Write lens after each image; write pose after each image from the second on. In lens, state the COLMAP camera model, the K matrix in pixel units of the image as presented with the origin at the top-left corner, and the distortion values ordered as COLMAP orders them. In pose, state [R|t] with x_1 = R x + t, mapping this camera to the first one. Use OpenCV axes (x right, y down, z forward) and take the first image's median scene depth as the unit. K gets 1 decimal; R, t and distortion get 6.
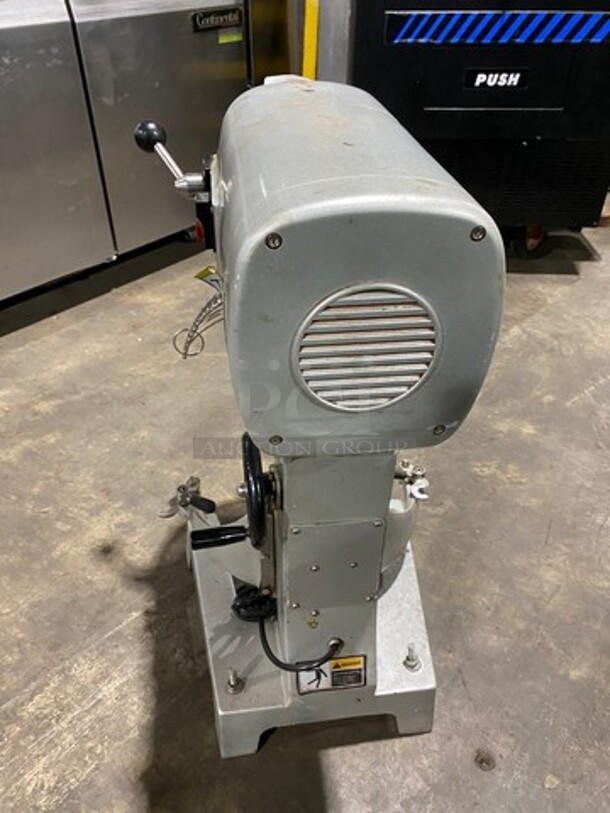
lens RADIAL K [[620.1, 0, 305.0], [0, 620.1, 406.5], [0, 0, 1]] dist [0.004897, -0.005471]
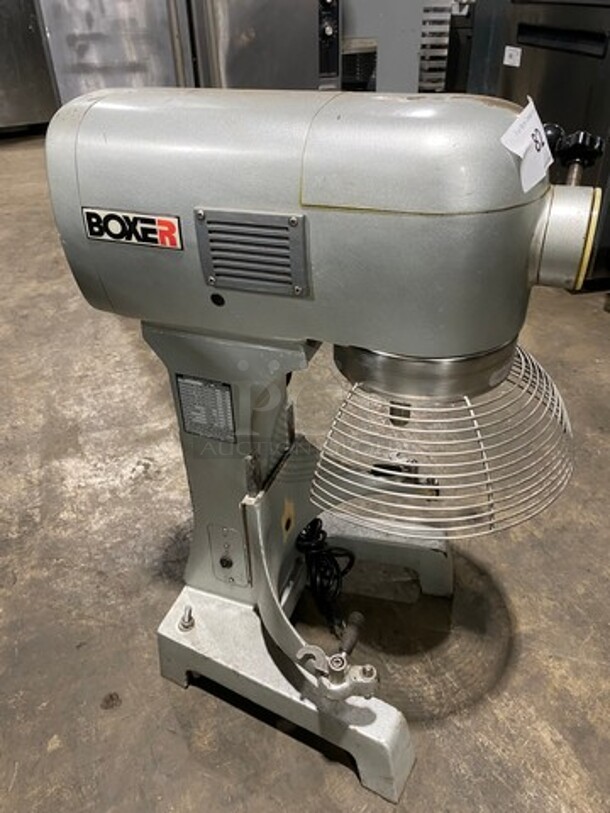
lens RADIAL K [[620.1, 0, 305.0], [0, 620.1, 406.5], [0, 0, 1]] dist [0.004897, -0.005471]
pose [[-0.460634, 0.522688, -0.717366, 0.622085], [-0.525152, 0.491080, 0.695022, -0.579211], [0.715564, 0.696877, 0.048282, 0.819142]]
